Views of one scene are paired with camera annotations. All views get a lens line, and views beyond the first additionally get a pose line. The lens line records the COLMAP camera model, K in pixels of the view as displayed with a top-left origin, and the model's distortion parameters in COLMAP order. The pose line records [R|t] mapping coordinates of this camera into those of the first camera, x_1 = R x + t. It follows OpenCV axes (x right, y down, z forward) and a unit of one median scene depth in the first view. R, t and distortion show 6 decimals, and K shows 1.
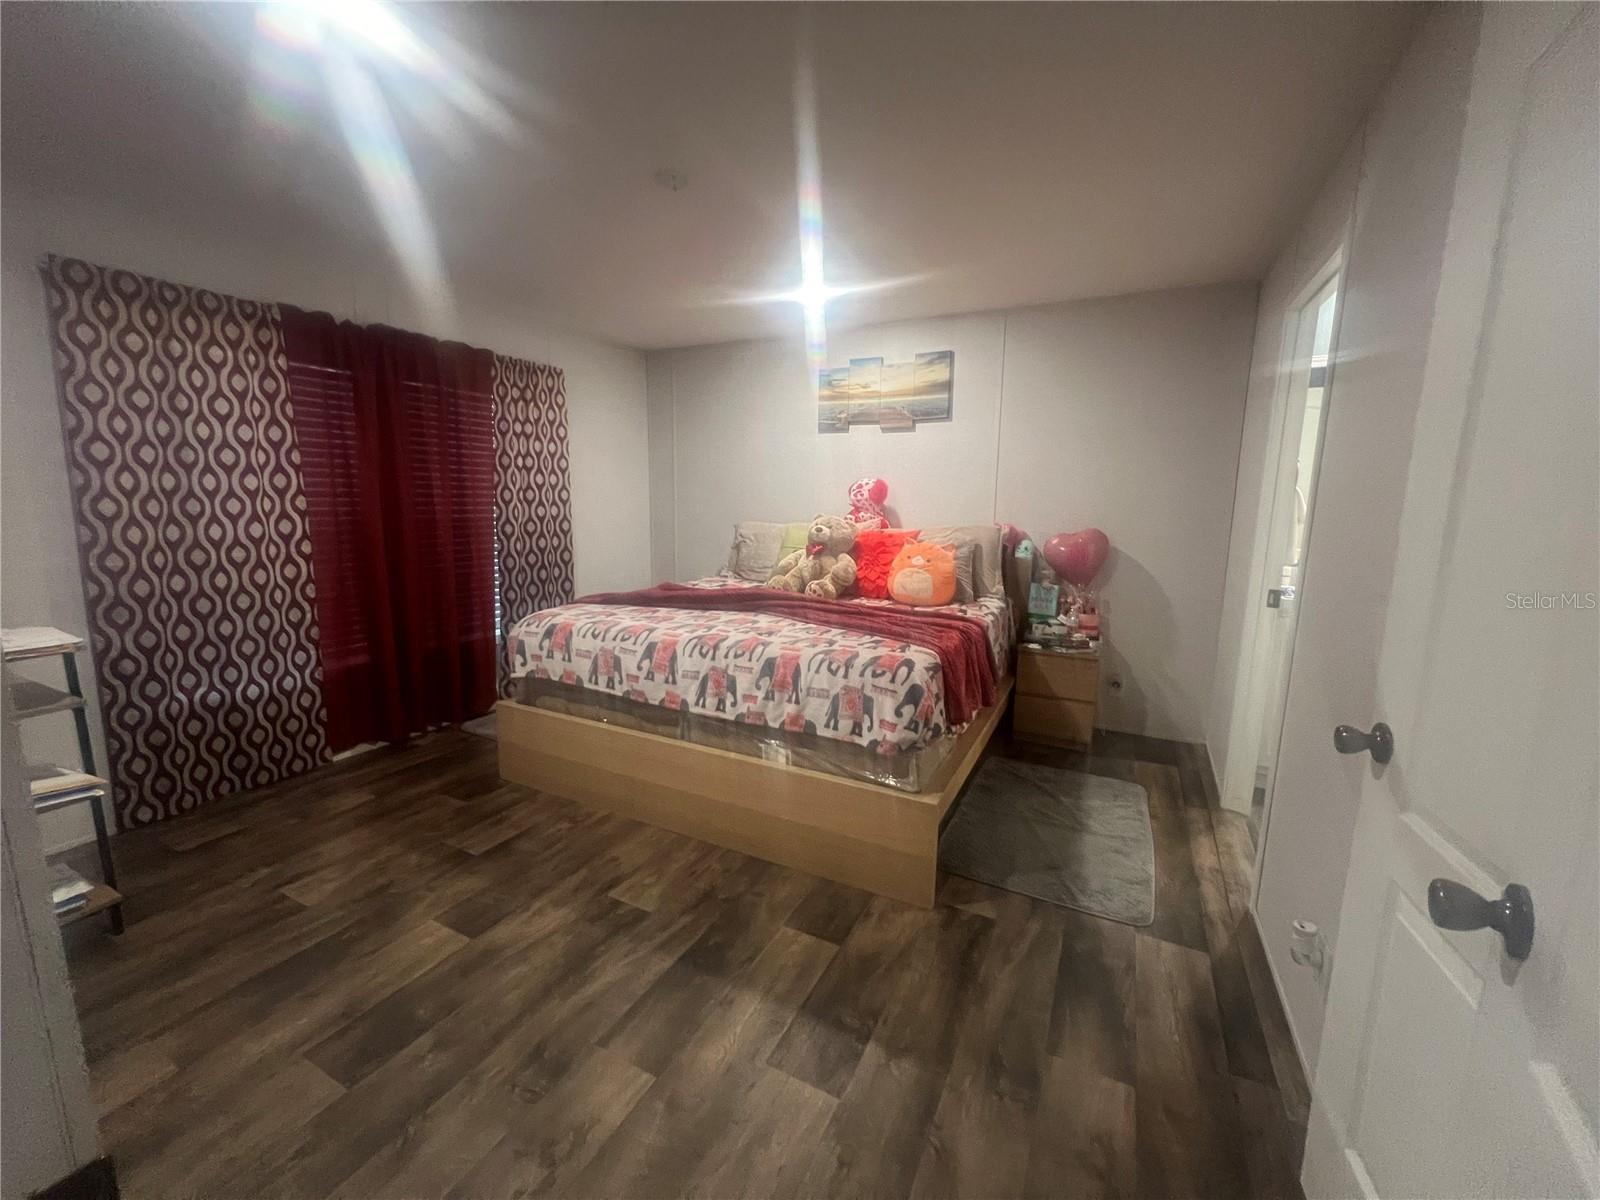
lens RADIAL K [[637.6, 0, 800.0], [0, 637.6, 600.0], [0, 0, 1]] dist [0.001625, -0.000381]
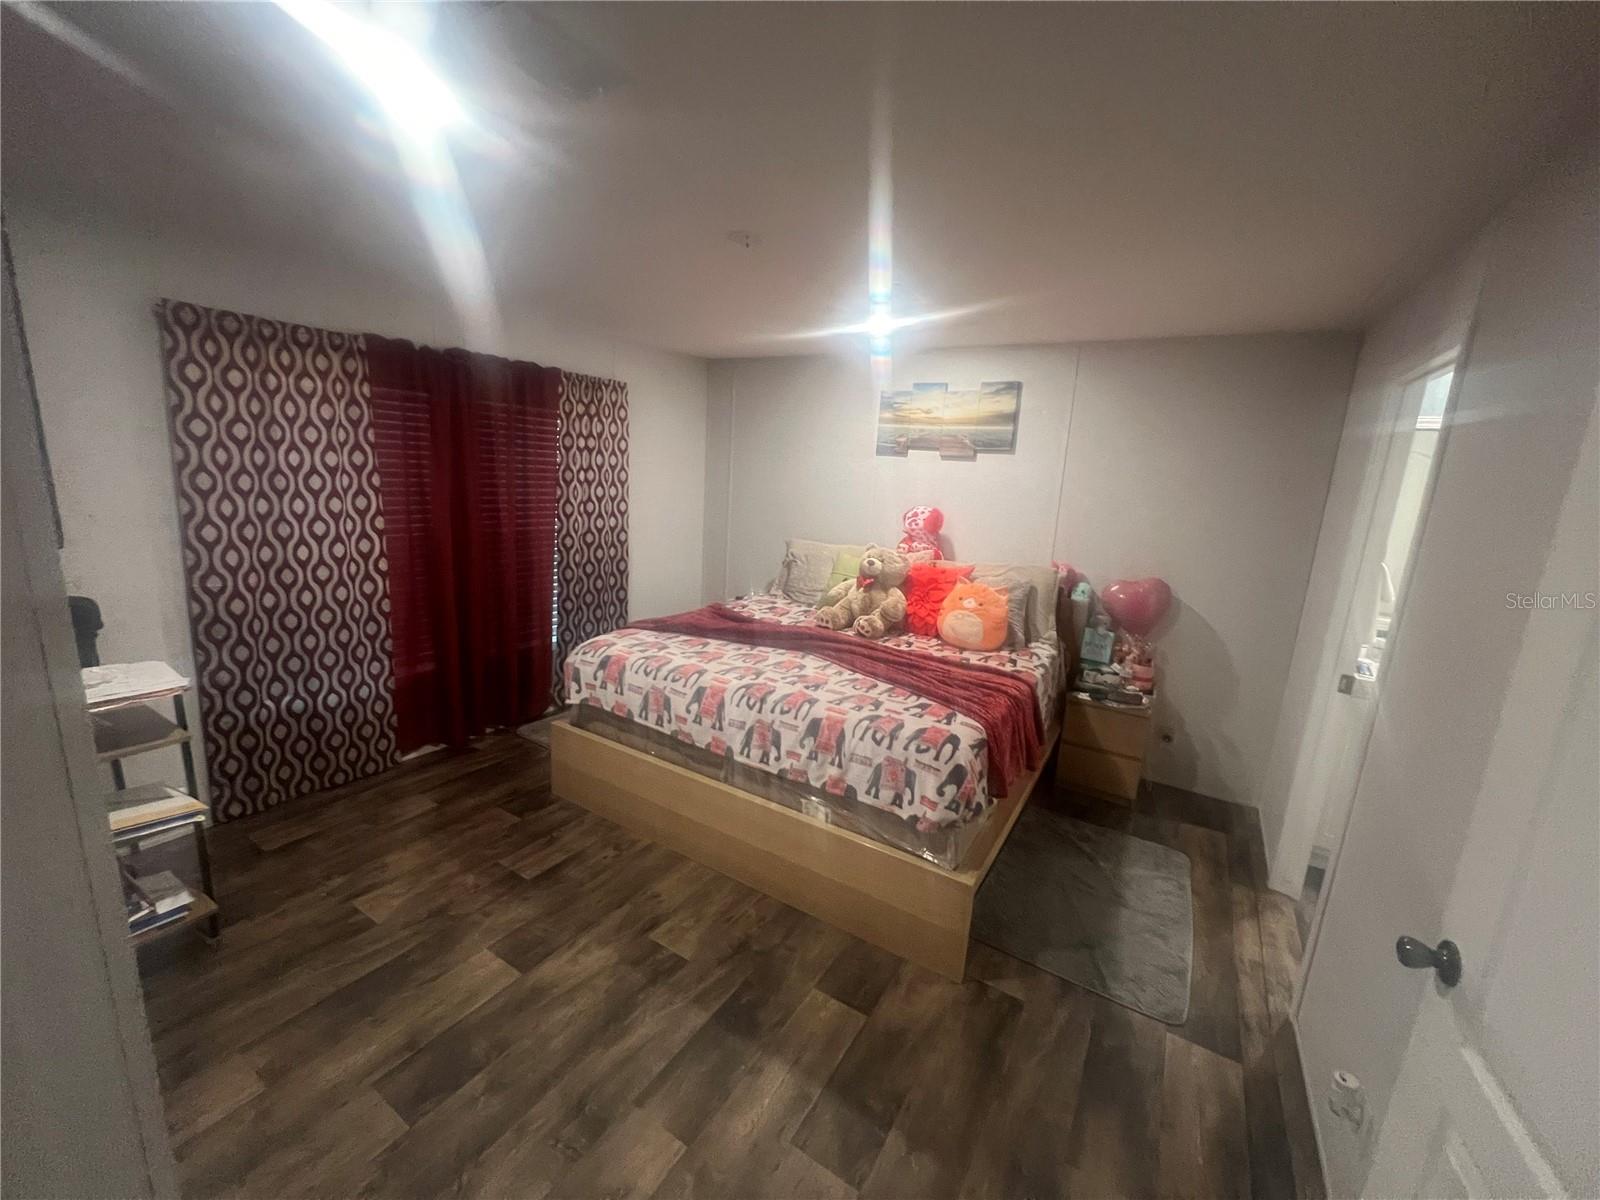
lens RADIAL K [[637.5, 0, 800.0], [0, 637.5, 600.0], [0, 0, 1]] dist [0.000929, 0.000443]
pose [[0.995781, 0.059366, -0.069970, -0.010332], [-0.056357, 0.997431, 0.044225, -0.121214], [0.072415, -0.040095, 0.996568, -0.004042]]
